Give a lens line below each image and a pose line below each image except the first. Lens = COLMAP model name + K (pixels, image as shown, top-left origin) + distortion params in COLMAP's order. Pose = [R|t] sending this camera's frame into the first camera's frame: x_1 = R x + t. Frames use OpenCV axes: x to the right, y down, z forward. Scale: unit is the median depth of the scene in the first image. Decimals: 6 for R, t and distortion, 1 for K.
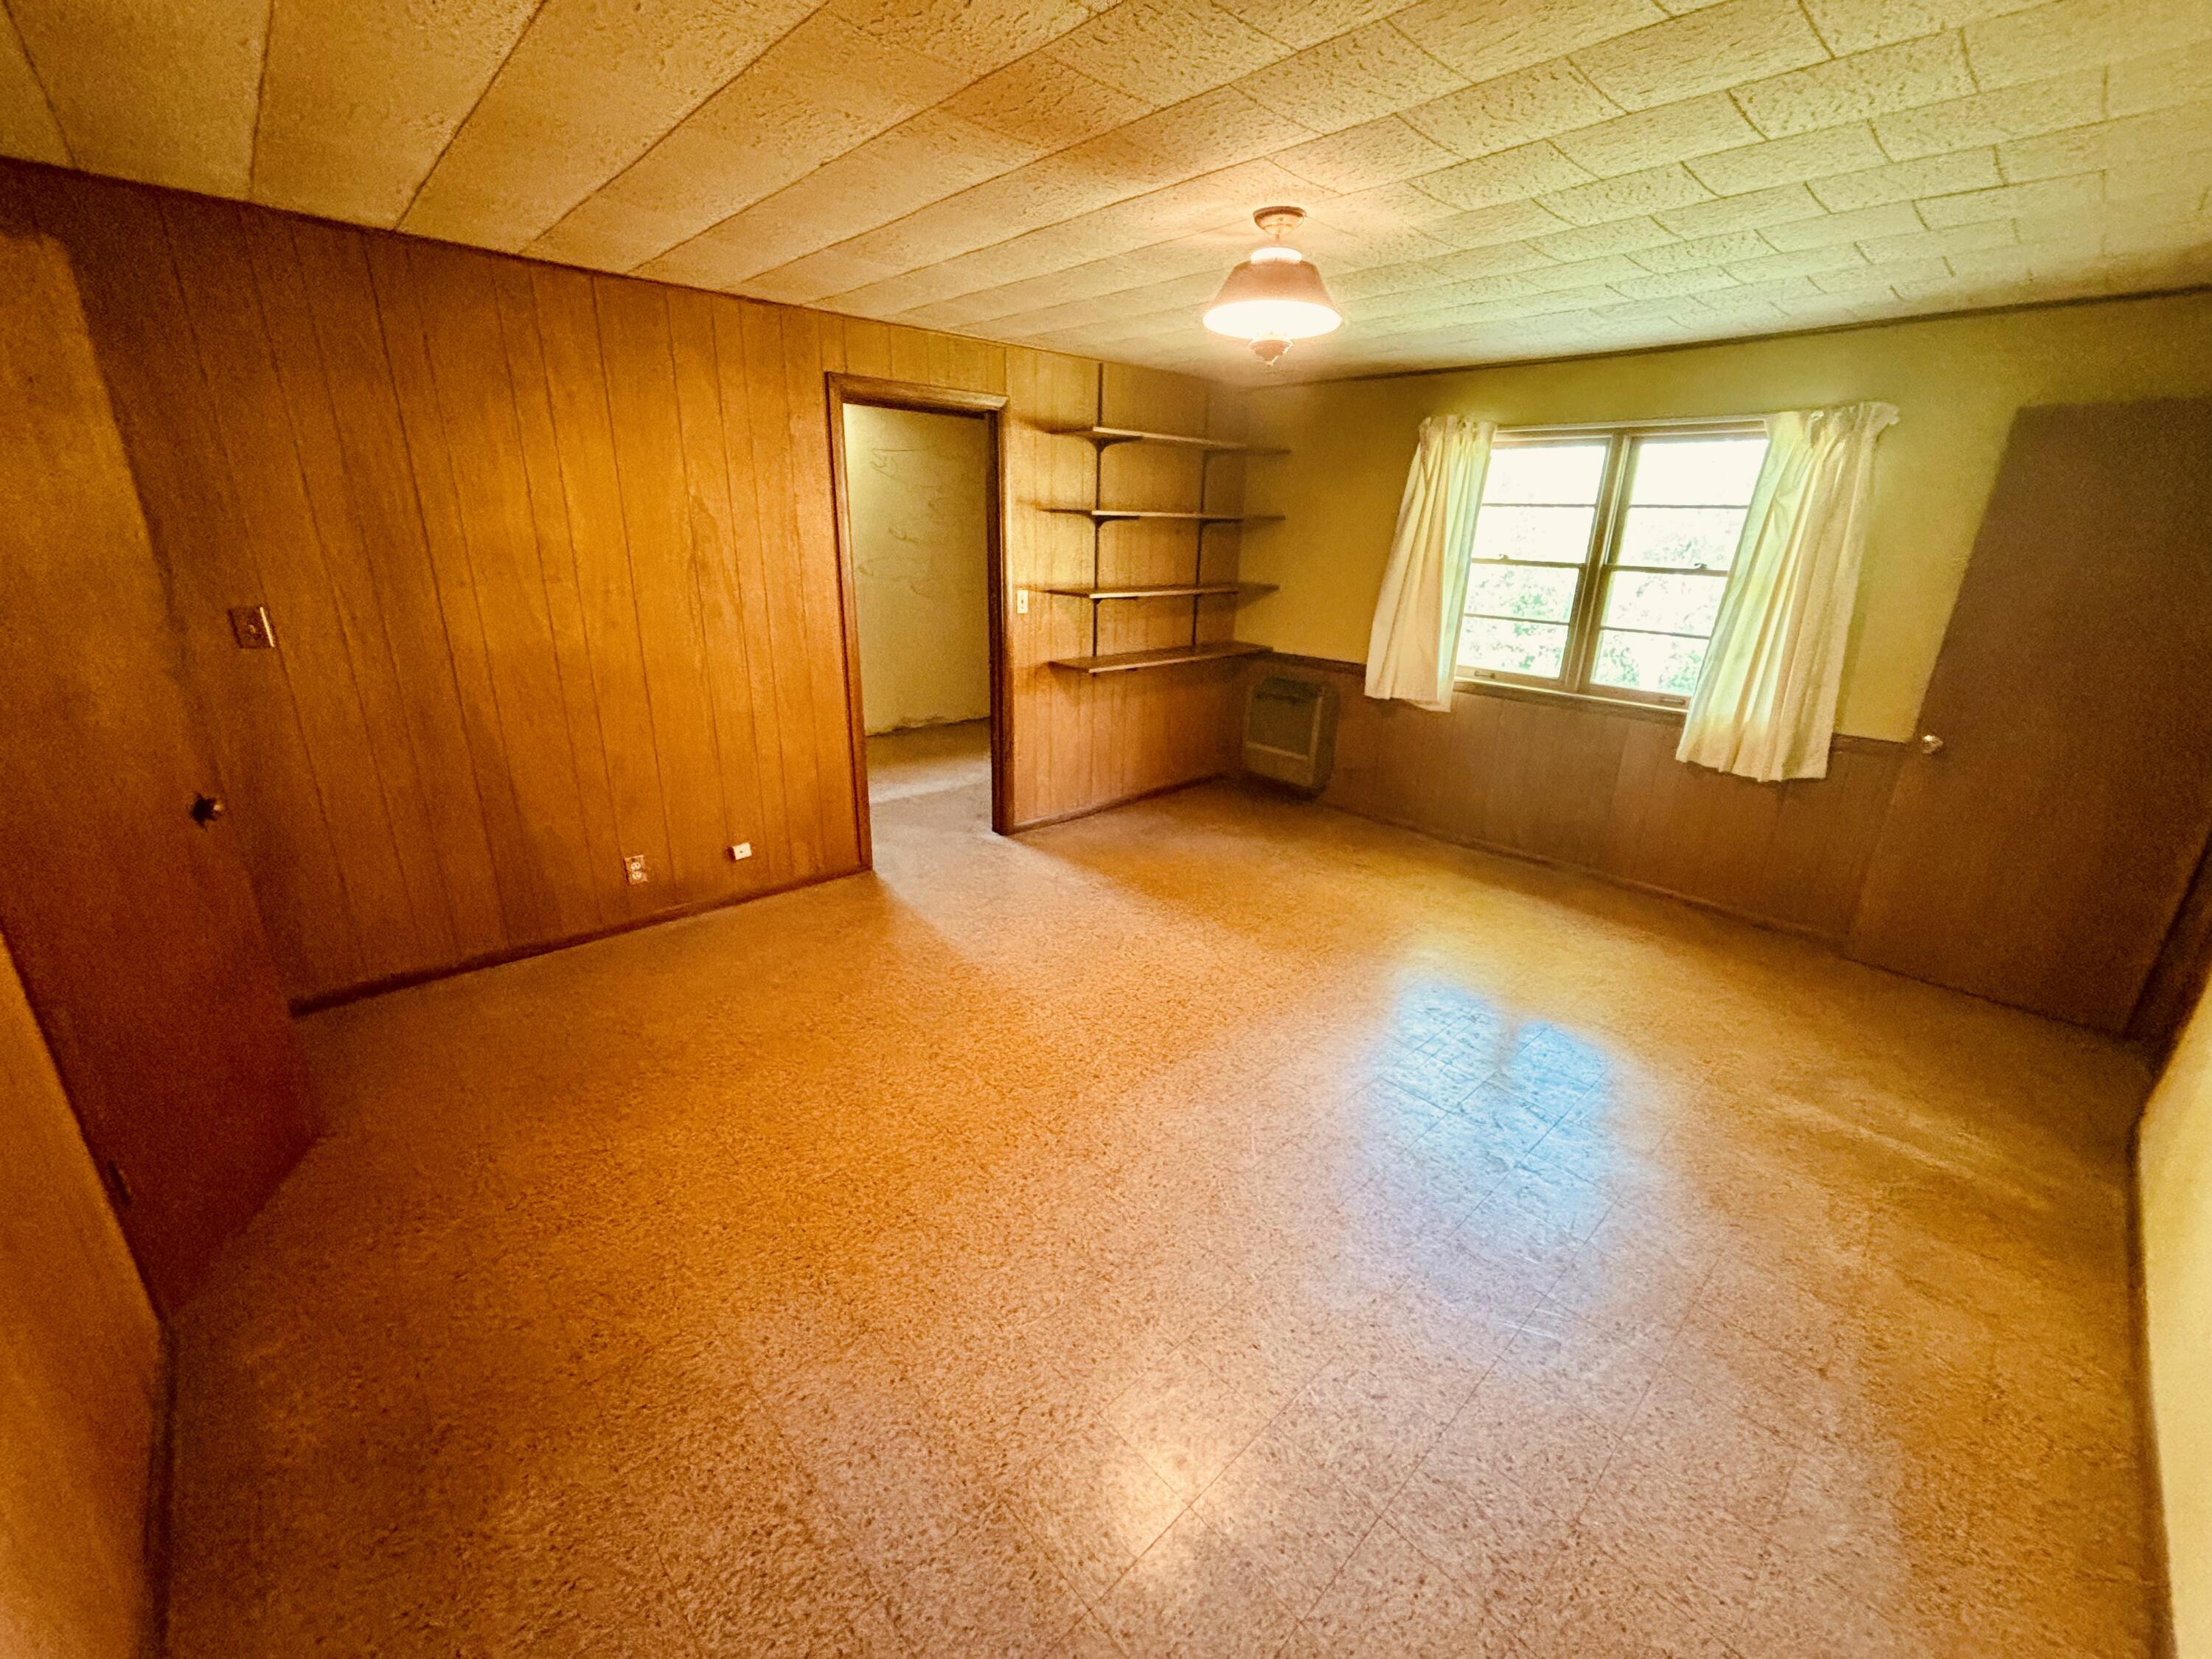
lens RADIAL K [[893.2, 0, 1106.2], [0, 893.2, 834.3], [0, 0, 1]] dist [0.005257, -0.001813]
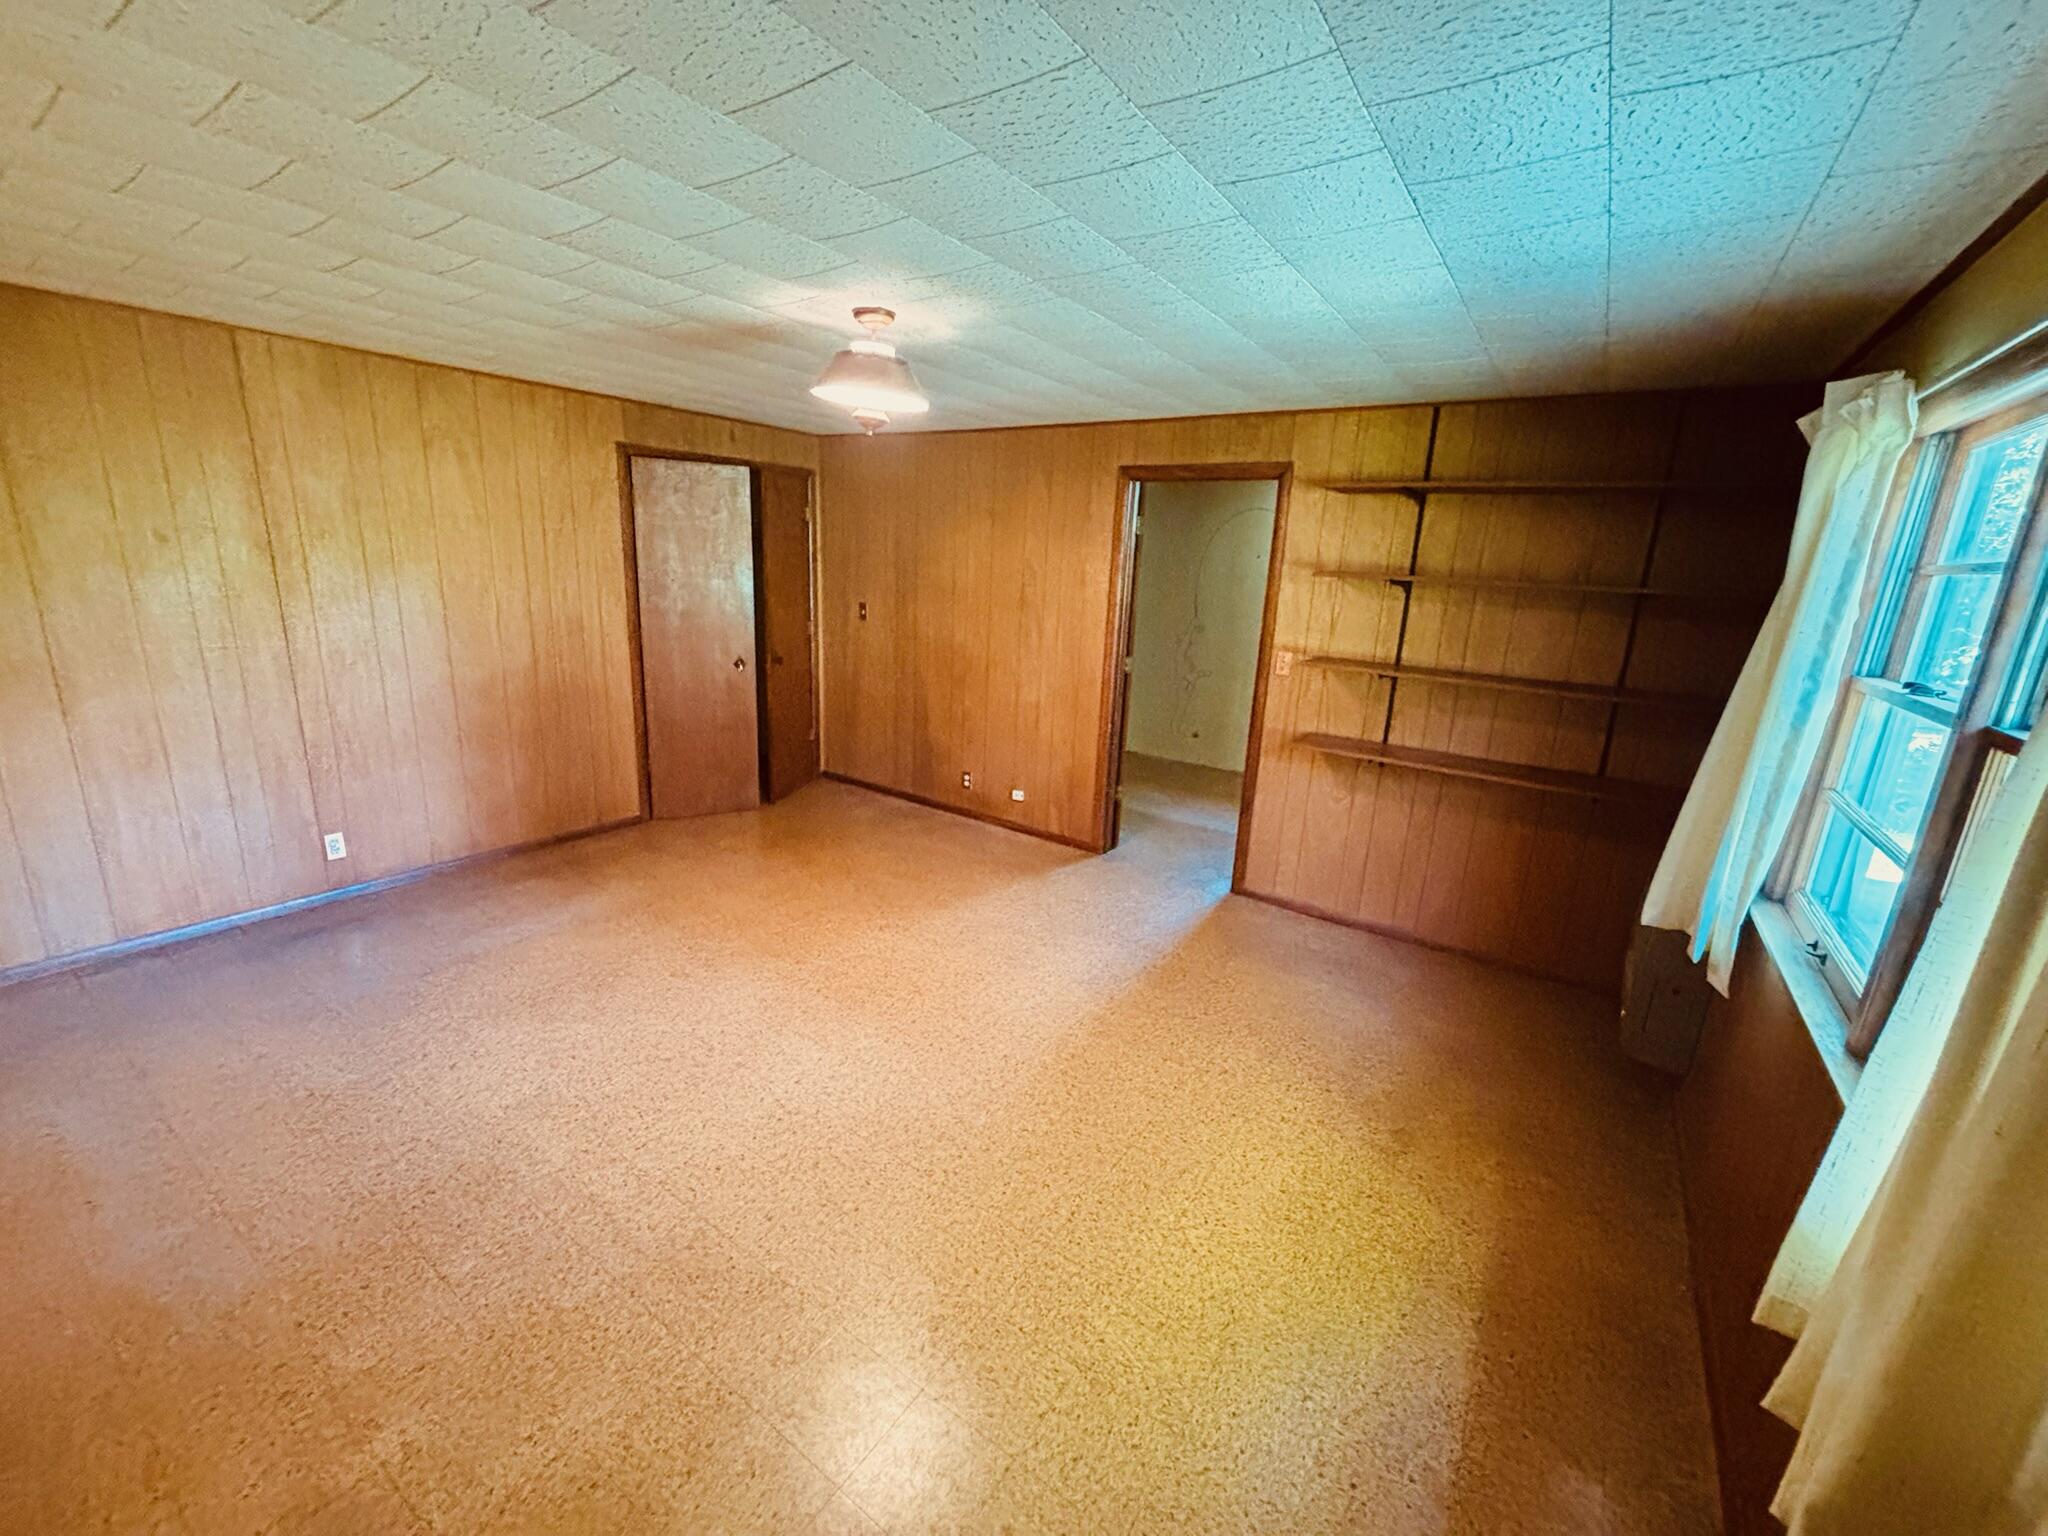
lens RADIAL K [[827.0, 0, 1021.2], [0, 827.0, 765.5], [0, 0, 1]] dist [0.005257, -0.001813]
pose [[0.202026, 0.230560, -0.951855, 0.731607], [-0.354617, 0.923169, 0.148346, -0.193762], [0.912925, 0.307574, 0.268265, 0.543515]]
